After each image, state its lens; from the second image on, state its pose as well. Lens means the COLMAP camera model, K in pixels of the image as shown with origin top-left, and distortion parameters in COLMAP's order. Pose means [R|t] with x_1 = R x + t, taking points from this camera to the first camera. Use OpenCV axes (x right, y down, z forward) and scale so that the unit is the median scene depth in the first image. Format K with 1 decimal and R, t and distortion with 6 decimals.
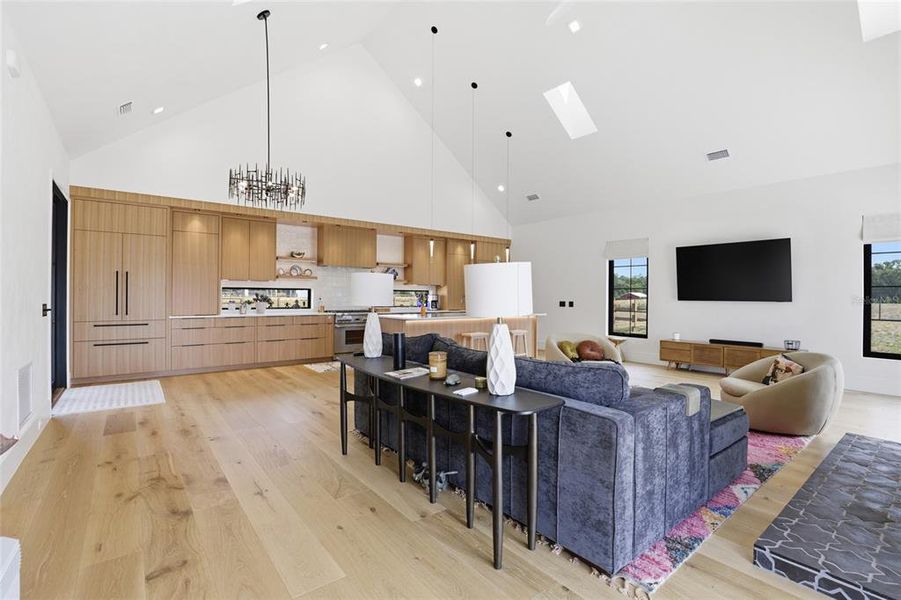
lens RADIAL K [[415.9, 0, 453.8], [0, 415.9, 294.9], [0, 0, 1]] dist [-0.037147, 0.007374]
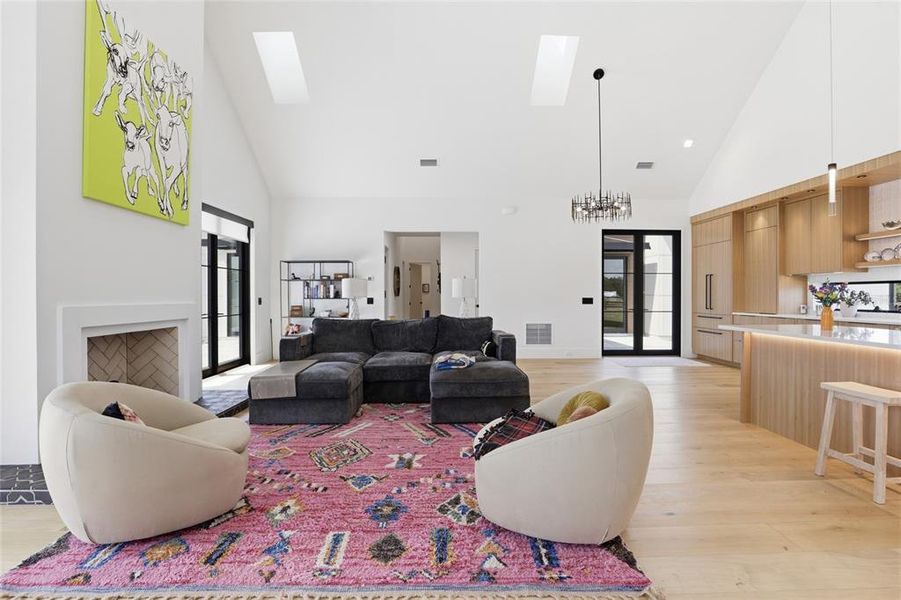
lens RADIAL K [[415.9, 0, 448.8], [0, 415.9, 299.2], [0, 0, 1]] dist [-0.037147, 0.007374]
pose [[-0.611203, -0.000656, -0.791474, 0.554204], [-0.001951, 0.999998, 0.000678, 0.015669], [0.791472, 0.001959, -0.611203, 0.931617]]
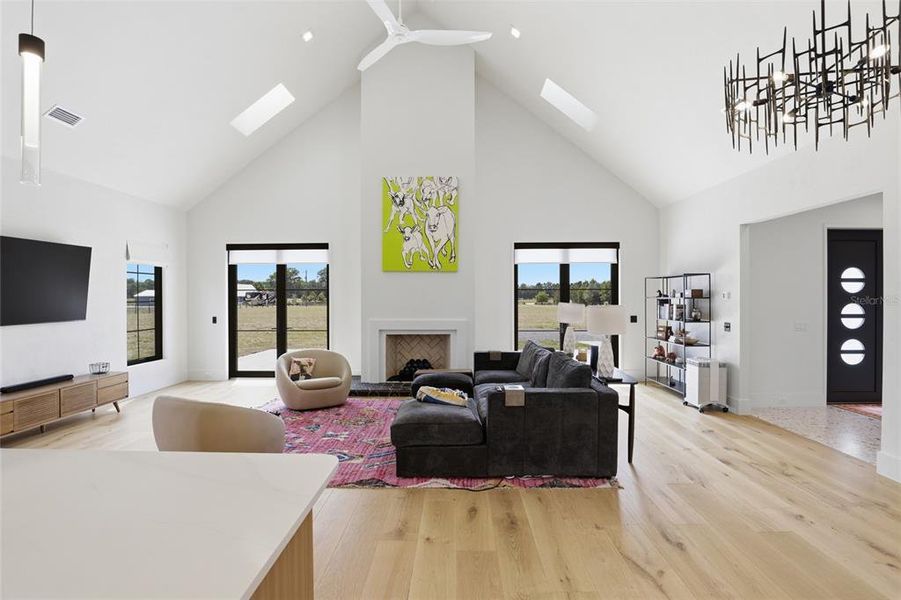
lens RADIAL K [[415.9, 0, 450.2], [0, 415.9, 296.6], [0, 0, 1]] dist [-0.037147, 0.007374]
pose [[-0.771281, -0.007615, 0.636449, -0.278631], [-0.005929, 0.999971, 0.004780, -0.036659], [-0.636467, -0.000087, -0.771304, 1.015202]]
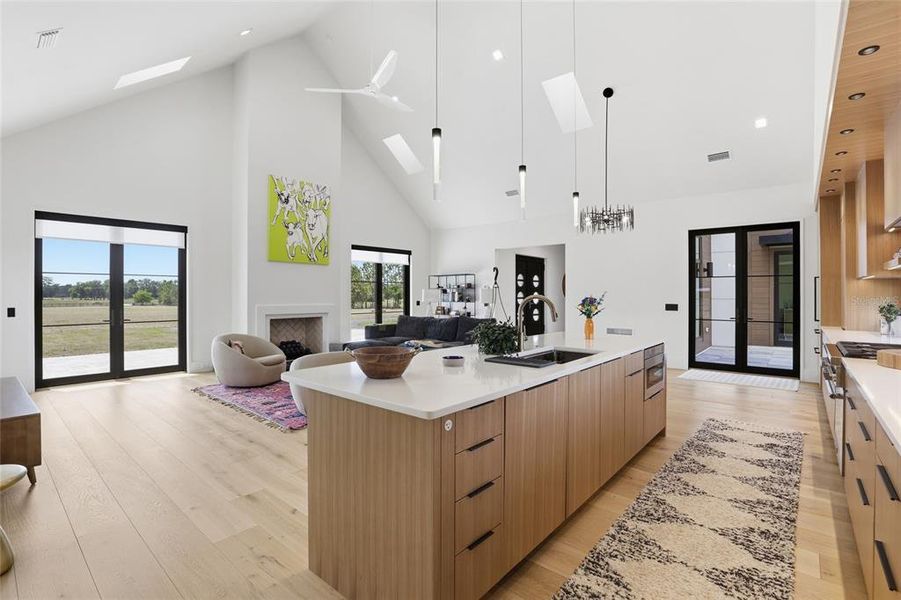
lens RADIAL K [[415.9, 0, 449.0], [0, 415.9, 296.9], [0, 0, 1]] dist [-0.037147, 0.007374]
pose [[-0.983038, -0.007020, -0.183267, 0.196629], [-0.007177, 0.999974, 0.000191, -0.002221], [0.183261, 0.001504, -0.983063, 1.474248]]
